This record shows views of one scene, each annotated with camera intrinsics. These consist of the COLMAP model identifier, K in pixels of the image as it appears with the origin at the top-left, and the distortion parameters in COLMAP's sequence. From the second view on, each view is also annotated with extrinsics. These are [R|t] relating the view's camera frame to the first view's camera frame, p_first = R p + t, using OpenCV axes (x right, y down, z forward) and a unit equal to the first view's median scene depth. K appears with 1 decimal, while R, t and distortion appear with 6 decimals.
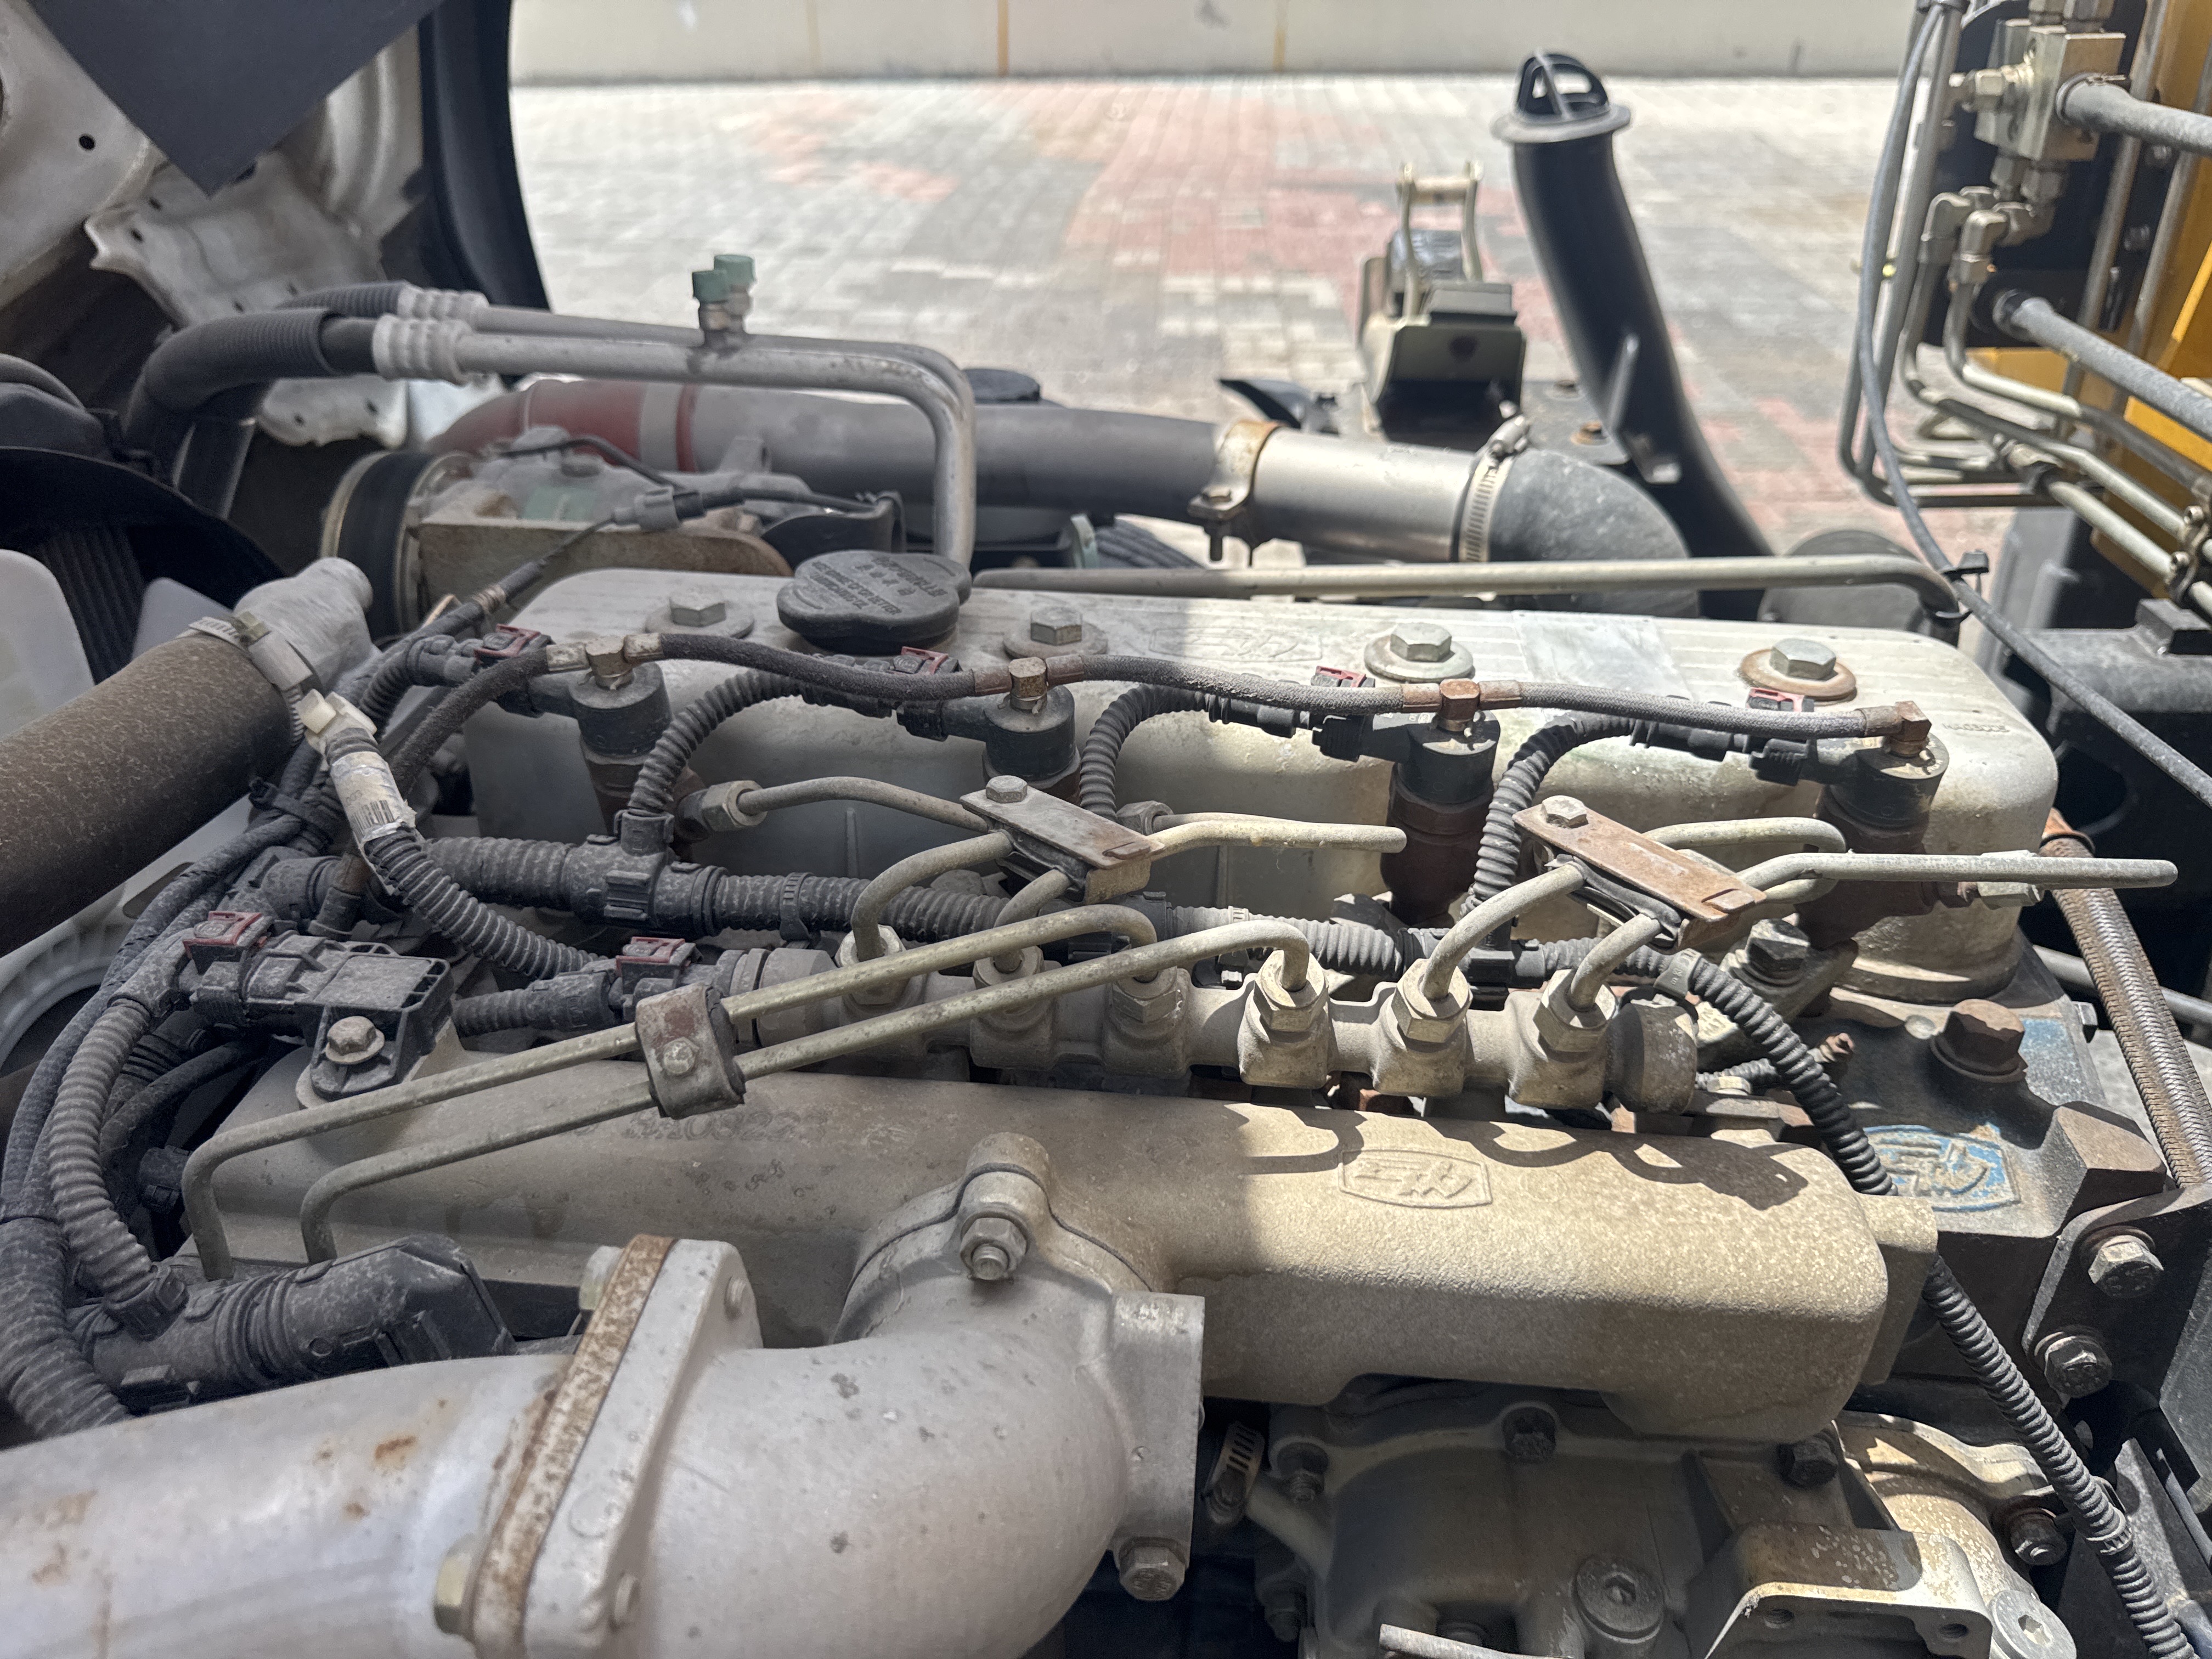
lens RADIAL K [[1622.0, 0, 1106.6], [0, 1622.0, 835.9], [0, 0, 1]] dist [0.021183, -0.050859]
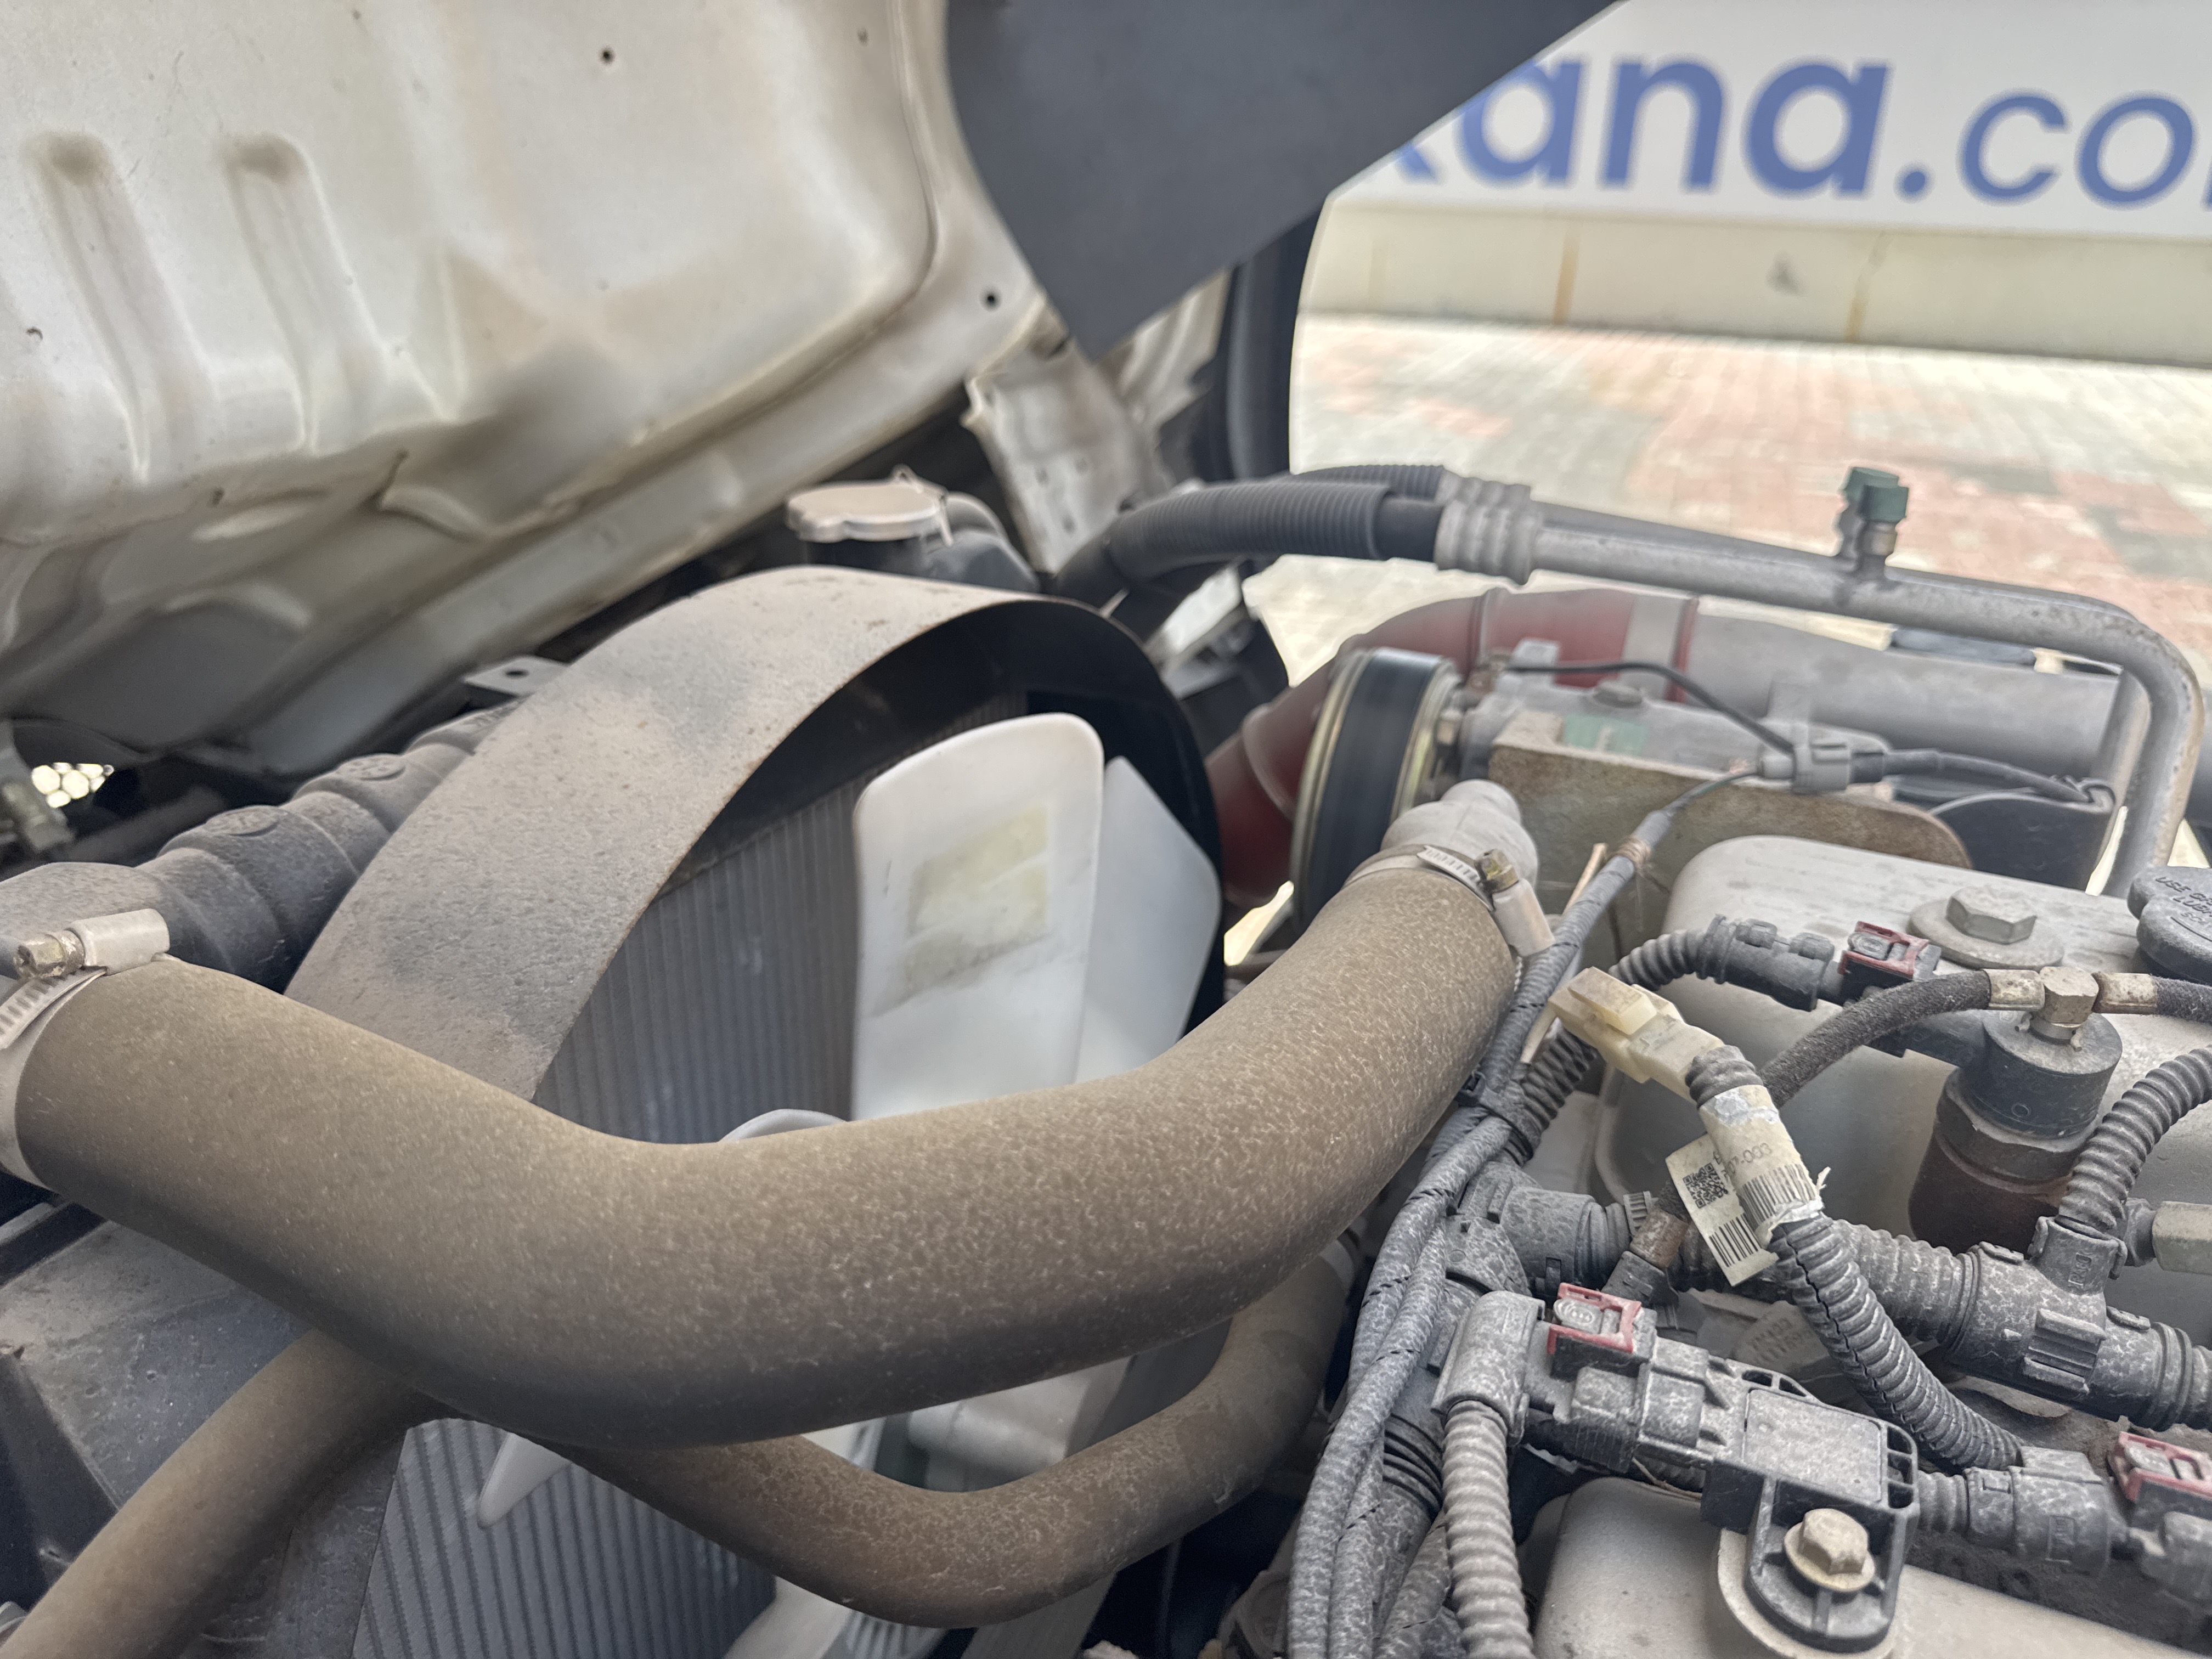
lens RADIAL K [[1622.0, 0, 1106.2], [0, 1622.0, 844.7], [0, 0, 1]] dist [0.021183, -0.050859]
pose [[0.954804, 0.148240, -0.257631, -0.474429], [-0.179174, 0.978626, -0.100935, -0.027031], [0.237162, 0.142534, 0.960957, 0.198569]]
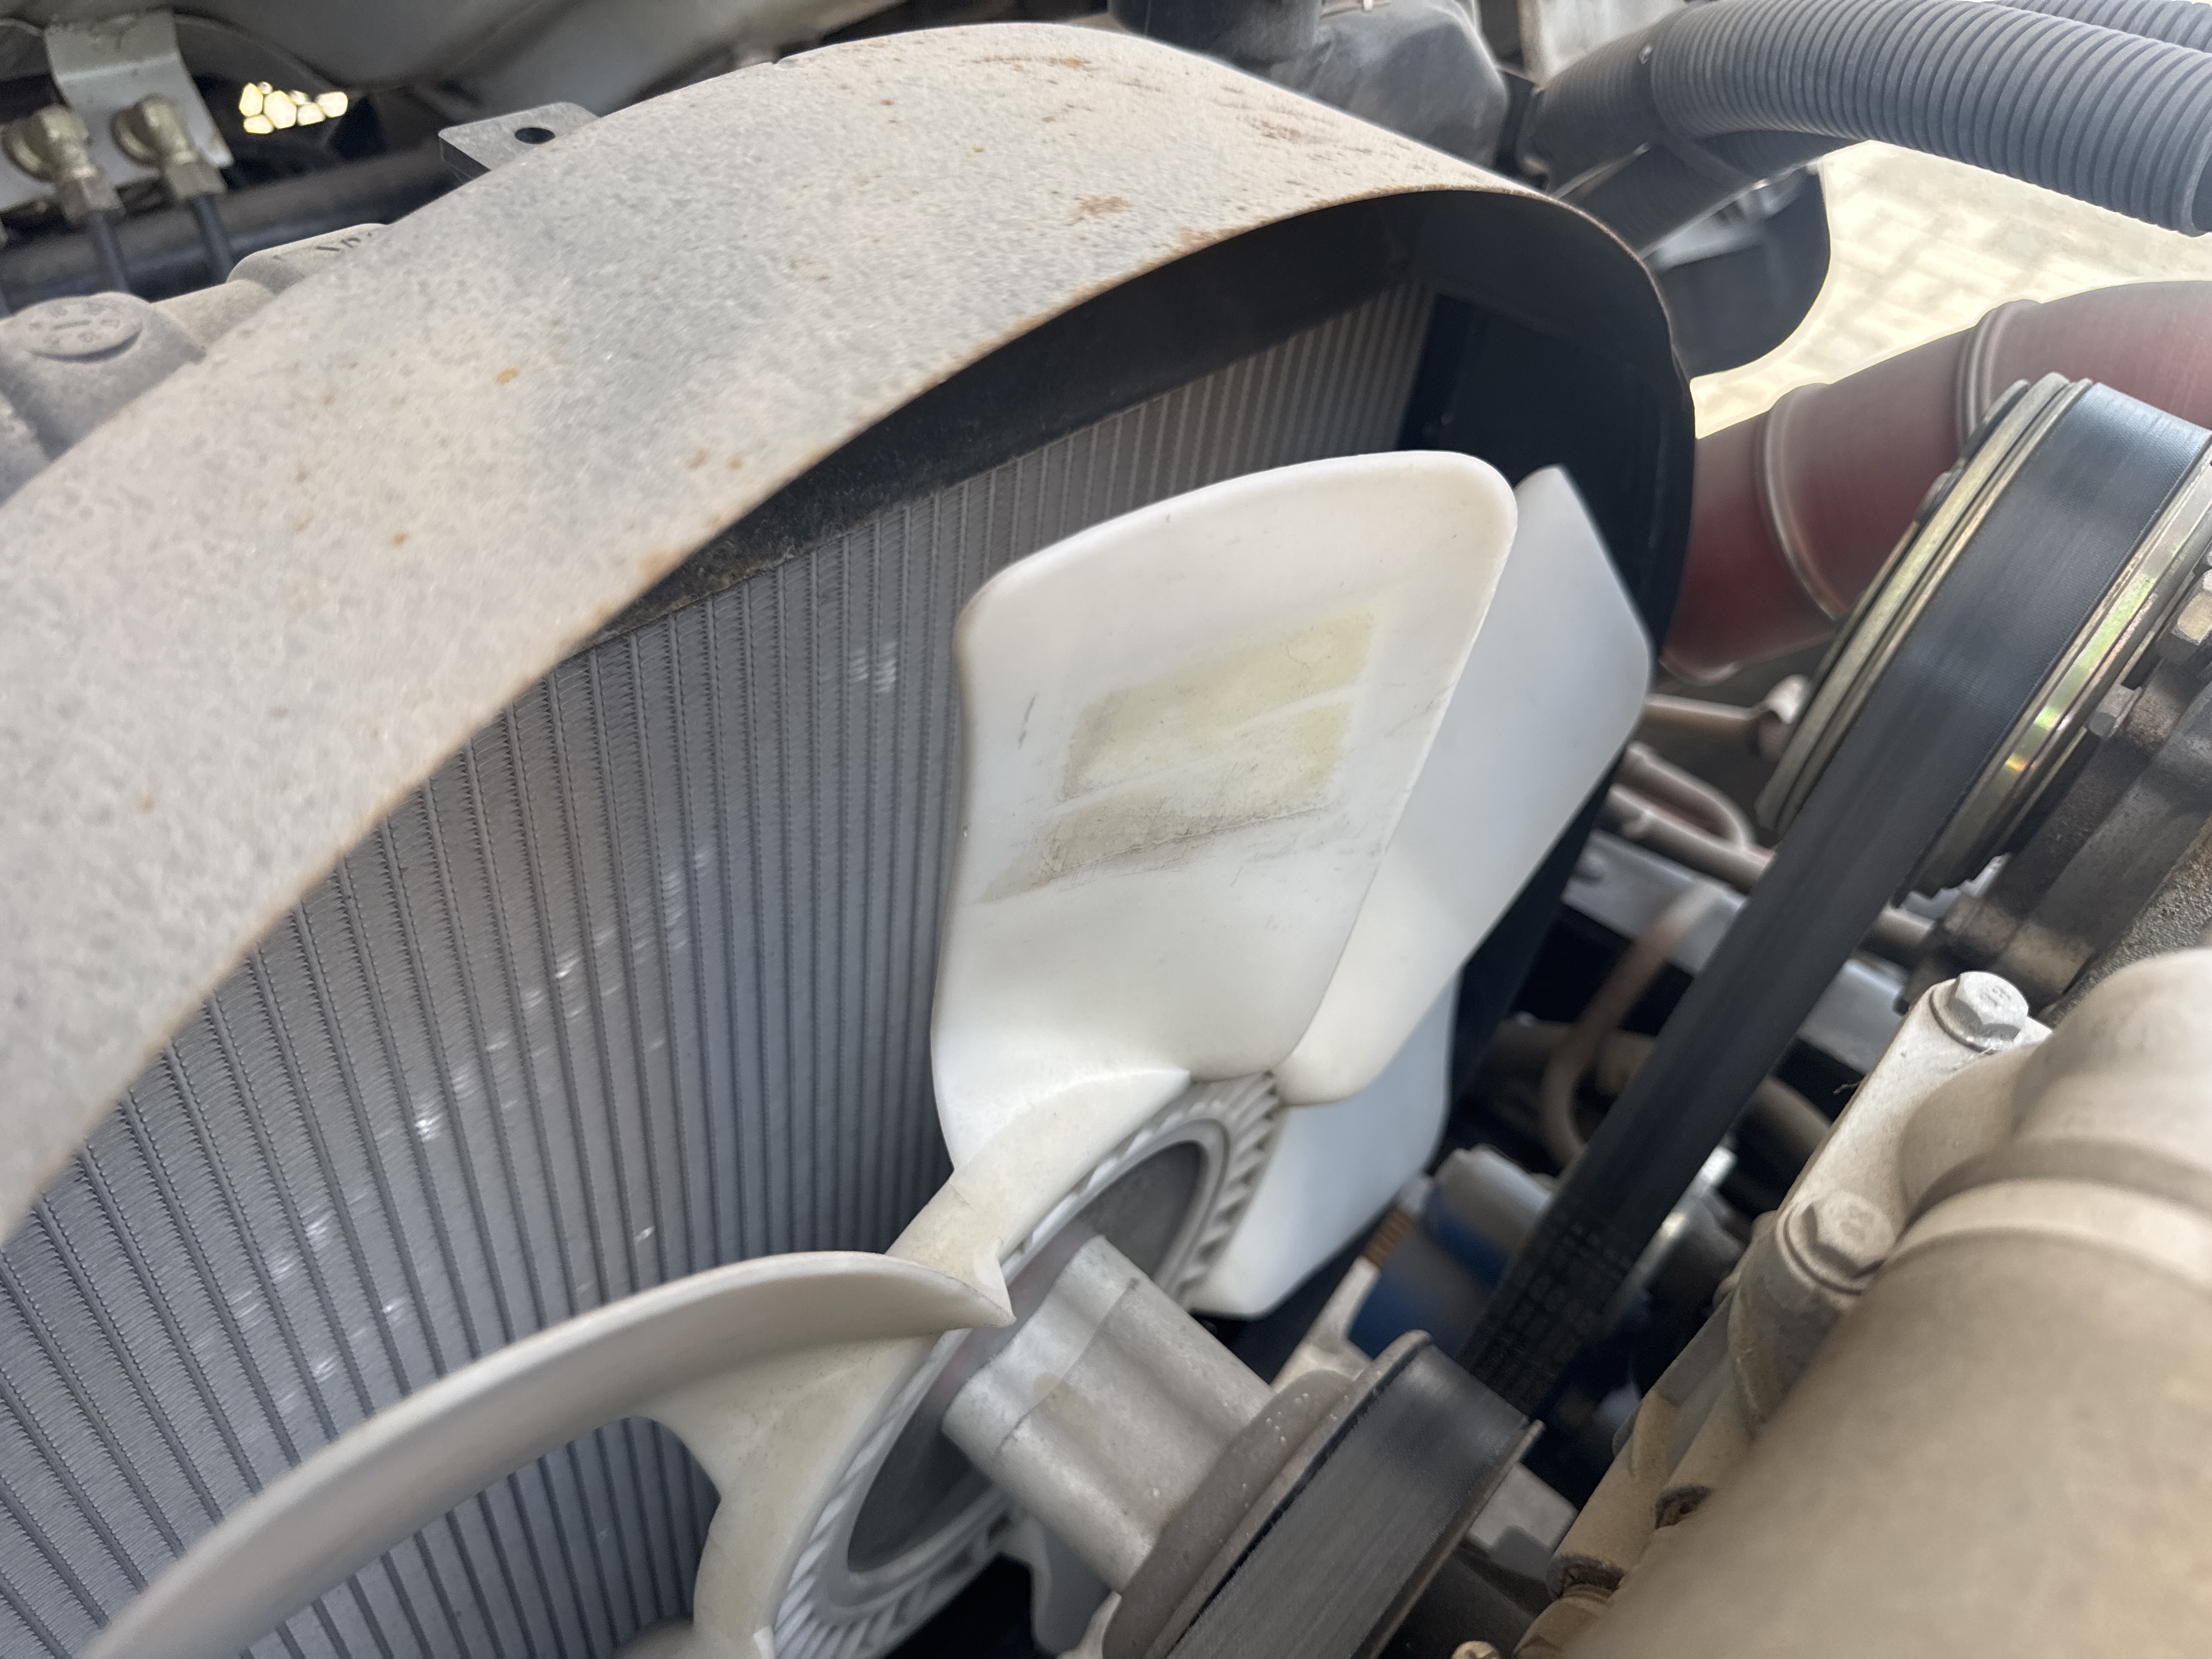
lens RADIAL K [[1622.0, 0, 1064.2], [0, 1622.0, 888.7], [0, 0, 1]] dist [0.021183, -0.050859]
pose [[0.800765, 0.485192, -0.351233, -0.619390], [-0.396658, 0.868931, 0.296009, -0.177358], [0.448818, -0.097714, 0.888265, 0.613401]]
